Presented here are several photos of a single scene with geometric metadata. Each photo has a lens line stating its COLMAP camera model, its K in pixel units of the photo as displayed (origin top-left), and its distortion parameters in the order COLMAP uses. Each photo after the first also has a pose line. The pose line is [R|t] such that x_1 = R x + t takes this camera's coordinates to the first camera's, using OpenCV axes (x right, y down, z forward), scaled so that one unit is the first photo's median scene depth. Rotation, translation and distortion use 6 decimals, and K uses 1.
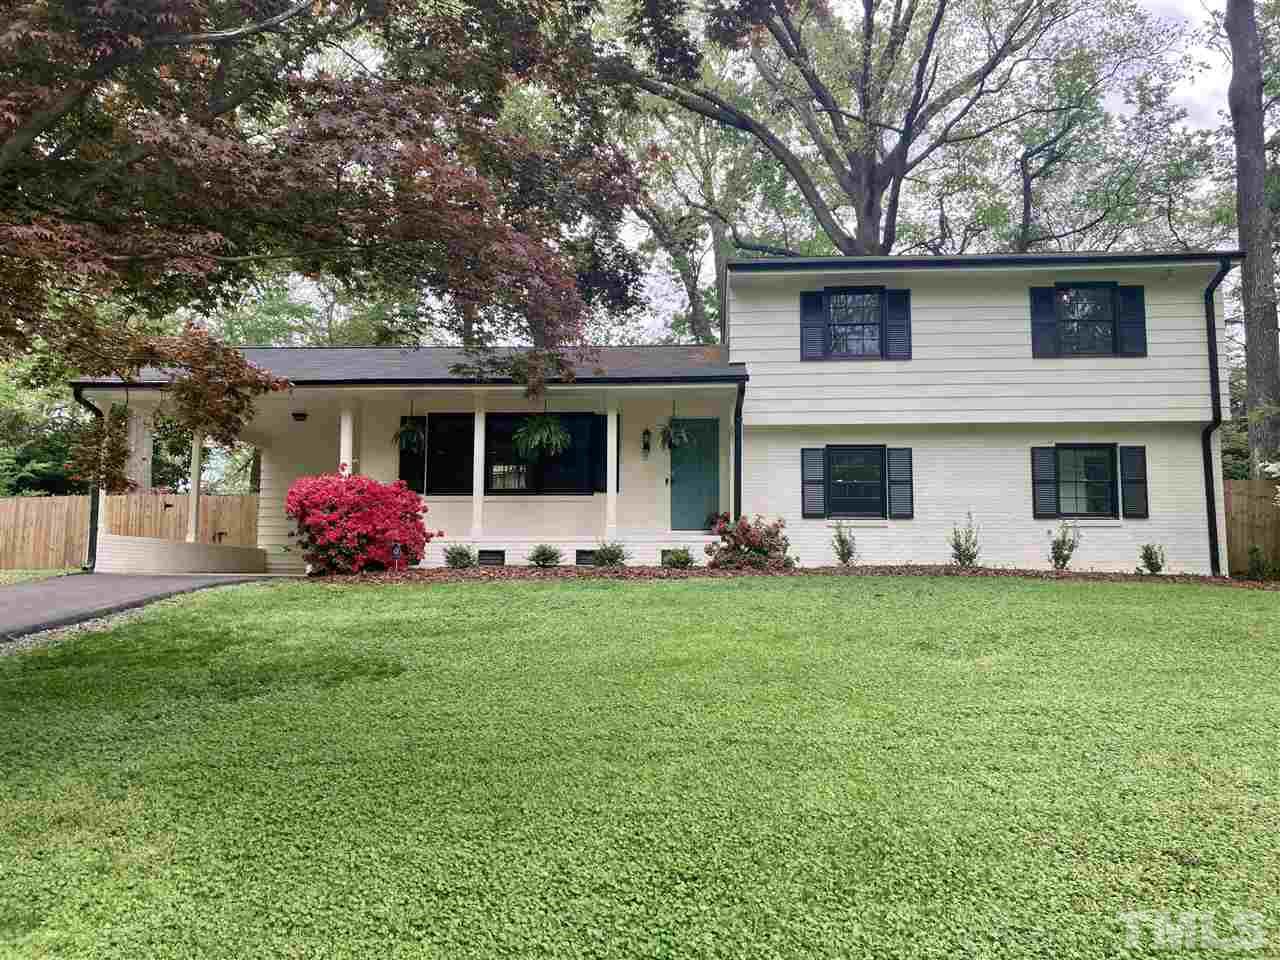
lens RADIAL K [[1056.9, 0, 634.9], [0, 1056.9, 475.6], [0, 0, 1]] dist [0.028529, -0.004885]
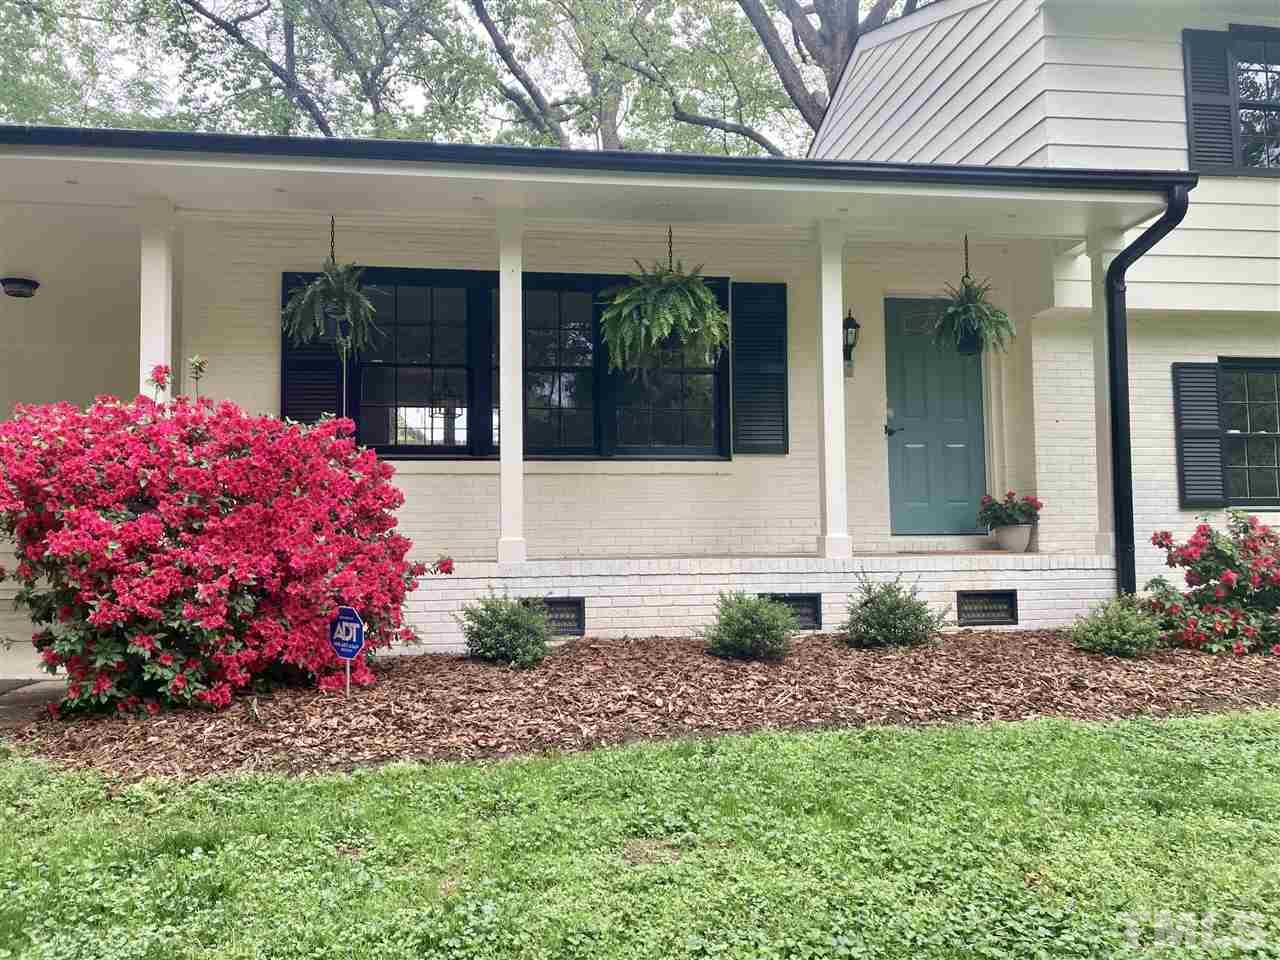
lens RADIAL K [[1056.9, 0, 634.9], [0, 1056.9, 475.6], [0, 0, 1]] dist [0.028529, -0.004885]
pose [[0.975051, 0.006477, 0.221887, -0.192022], [-0.017780, 0.998642, 0.048980, 0.004643], [-0.221268, -0.051703, 0.973842, 0.598191]]
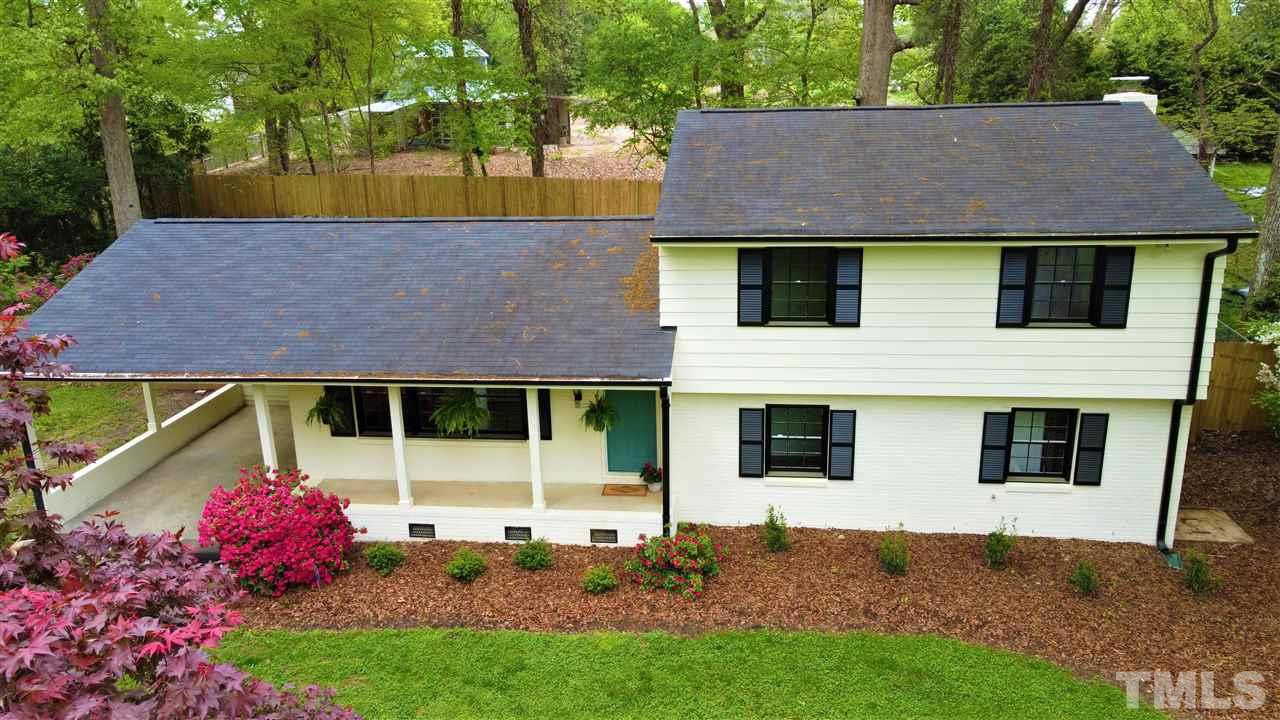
lens RADIAL K [[993.3, 0, 640.0], [0, 993.3, 360.0], [0, 0, 1]] dist [0.007026, 0.004451]
pose [[0.998449, -0.016264, -0.053253, 0.120607], [0.036387, 0.914512, 0.402919, -0.434567], [0.042147, -0.404231, 0.913685, 0.213805]]
